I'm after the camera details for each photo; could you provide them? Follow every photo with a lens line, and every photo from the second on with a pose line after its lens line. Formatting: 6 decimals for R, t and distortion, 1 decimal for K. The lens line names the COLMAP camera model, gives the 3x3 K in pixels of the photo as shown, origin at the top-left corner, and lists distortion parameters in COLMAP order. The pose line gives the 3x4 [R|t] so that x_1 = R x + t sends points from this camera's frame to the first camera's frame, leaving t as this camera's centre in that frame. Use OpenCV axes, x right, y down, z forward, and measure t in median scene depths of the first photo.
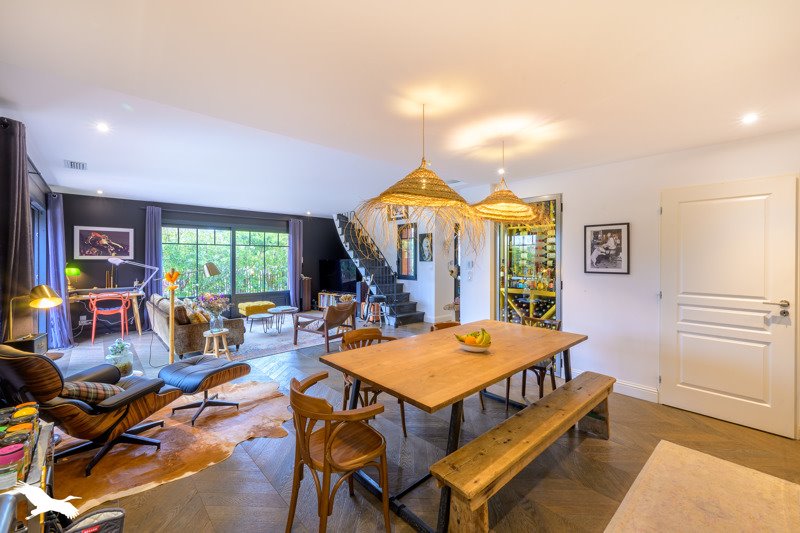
lens RADIAL K [[332.1, 0, 400.0], [0, 332.1, 266.5], [0, 0, 1]] dist [0.000691, 0.000143]
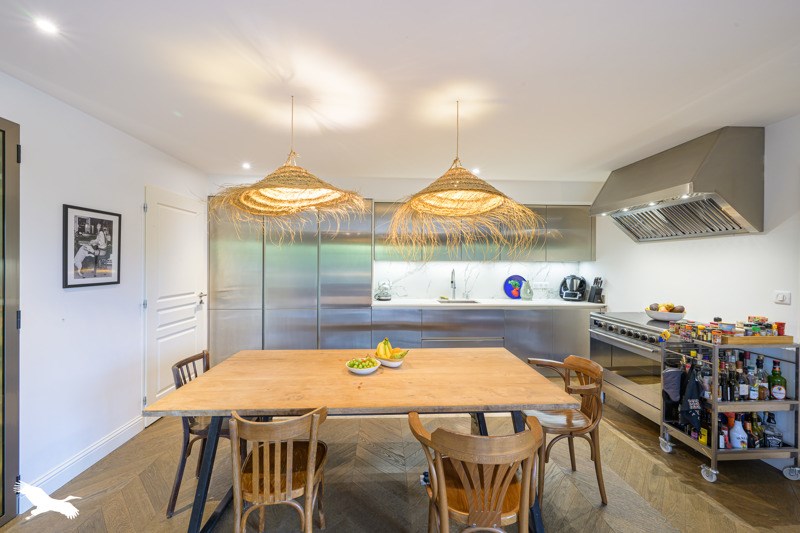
lens RADIAL K [[332.1, 0, 400.0], [0, 332.1, 266.5], [0, 0, 1]] dist [0.000691, 0.000143]
pose [[-0.767030, -0.010433, 0.641526, -0.257621], [0.014345, 0.999339, 0.033403, -0.029305], [-0.641451, 0.034824, -0.766373, 1.116310]]
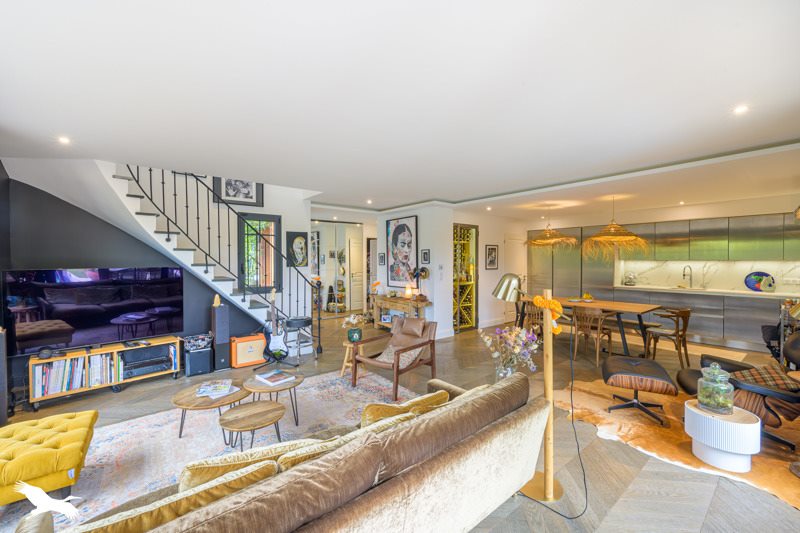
lens RADIAL K [[332.1, 0, 400.0], [0, 332.1, 266.5], [0, 0, 1]] dist [0.000691, 0.000143]
pose [[0.054313, -0.019016, 0.998343, -1.446692], [0.028489, 0.999441, 0.017487, -0.047273], [-0.998117, 0.027492, 0.054825, 1.452839]]
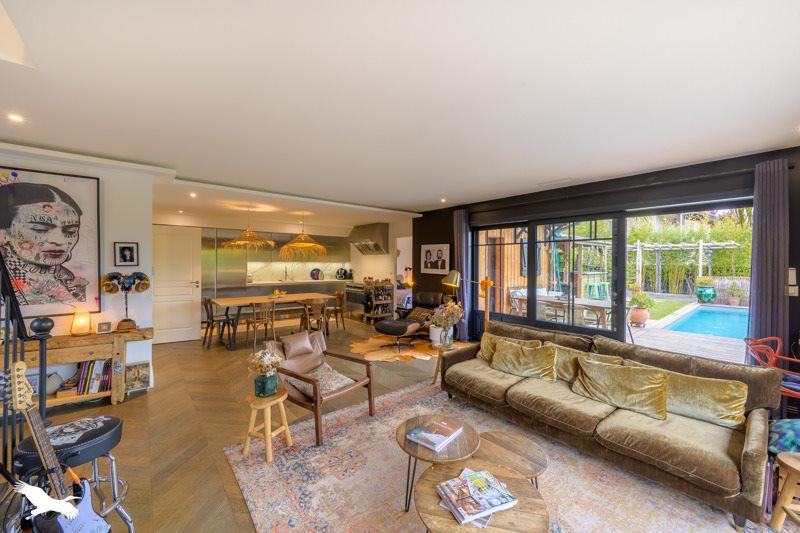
lens RADIAL K [[307.0, 0, 414.5], [0, 307.0, 264.4], [0, 0, 1]] dist [0.016149, 0.000048]
pose [[-0.999628, -0.005065, 0.026806, -0.639592], [-0.004128, 0.999383, 0.034887, -0.070136], [-0.026966, 0.034763, -0.999032, 2.313673]]
